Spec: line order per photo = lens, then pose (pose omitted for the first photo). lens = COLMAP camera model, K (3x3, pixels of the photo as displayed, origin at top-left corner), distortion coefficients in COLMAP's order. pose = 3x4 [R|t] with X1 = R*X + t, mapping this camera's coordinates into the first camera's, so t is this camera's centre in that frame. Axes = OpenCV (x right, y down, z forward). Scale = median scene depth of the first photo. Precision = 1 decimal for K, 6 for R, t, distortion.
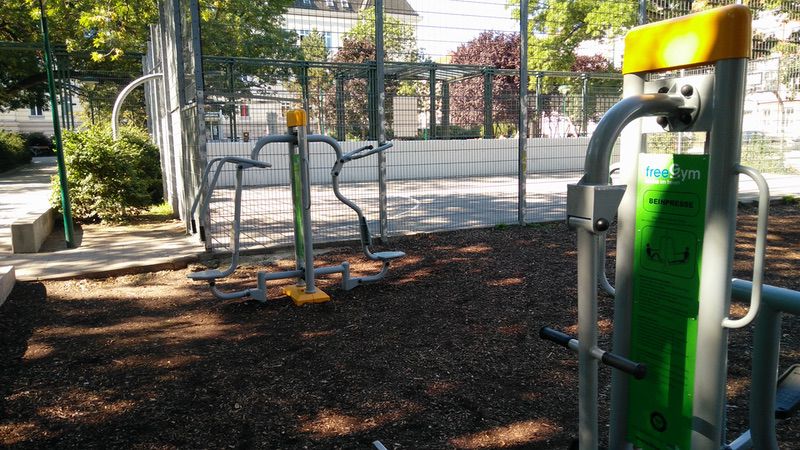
lens RADIAL K [[594.0, 0, 399.6], [0, 594.0, 231.7], [0, 0, 1]] dist [0.037323, -0.045622]
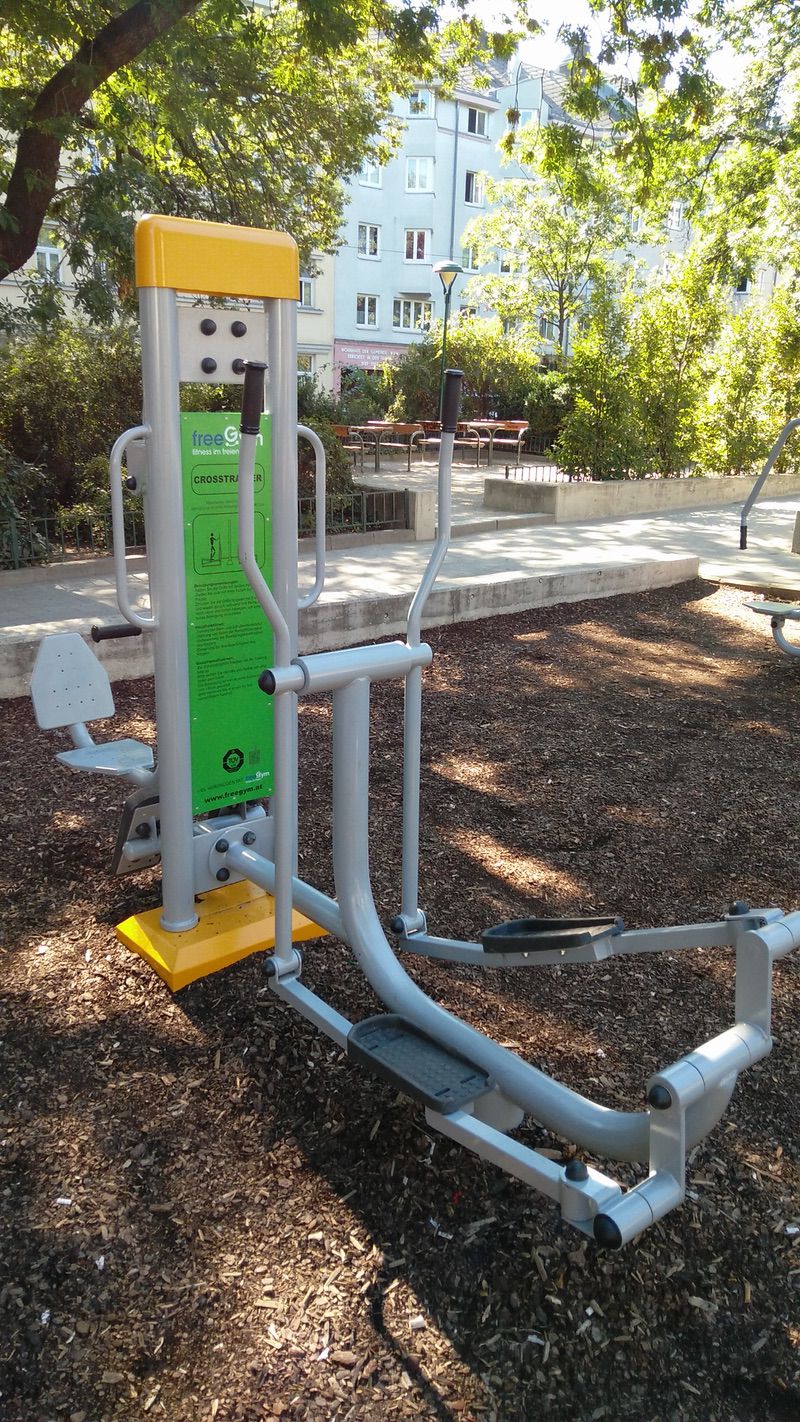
lens RADIAL K [[1055.9, 0, 394.6], [0, 1055.9, 712.4], [0, 0, 1]] dist [0.037323, -0.045622]
pose [[0.257016, 0.297756, -0.919394, 0.565669], [-0.163806, 0.951009, 0.262203, -0.046433], [0.952424, 0.083212, 0.293198, 0.254076]]
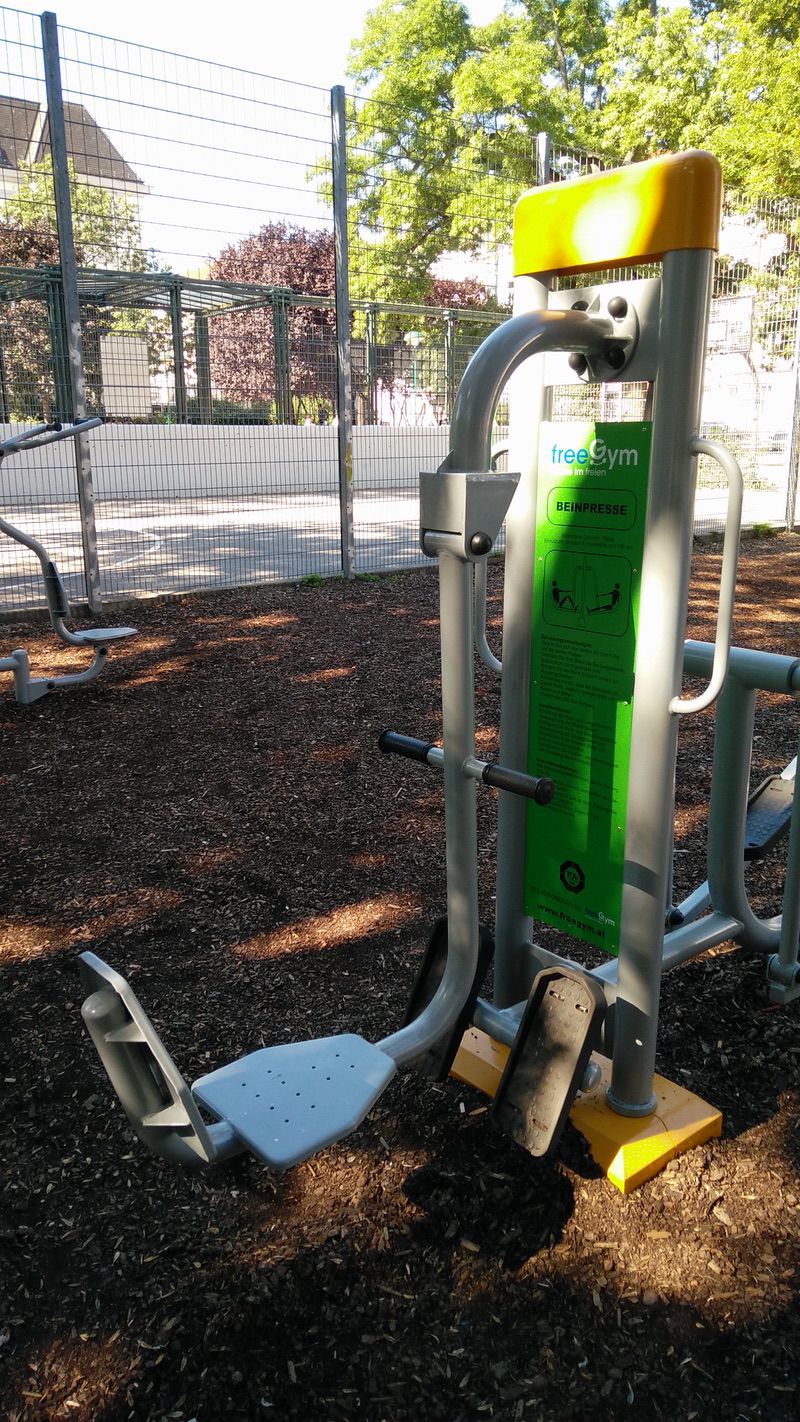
lens RADIAL K [[1055.9, 0, 397.4], [0, 1055.9, 708.5], [0, 0, 1]] dist [0.037323, -0.045622]
pose [[0.969166, -0.048102, 0.241669, 0.003233], [0.022755, 0.994042, 0.106600, 0.009854], [-0.245357, -0.097814, 0.964486, 0.008618]]
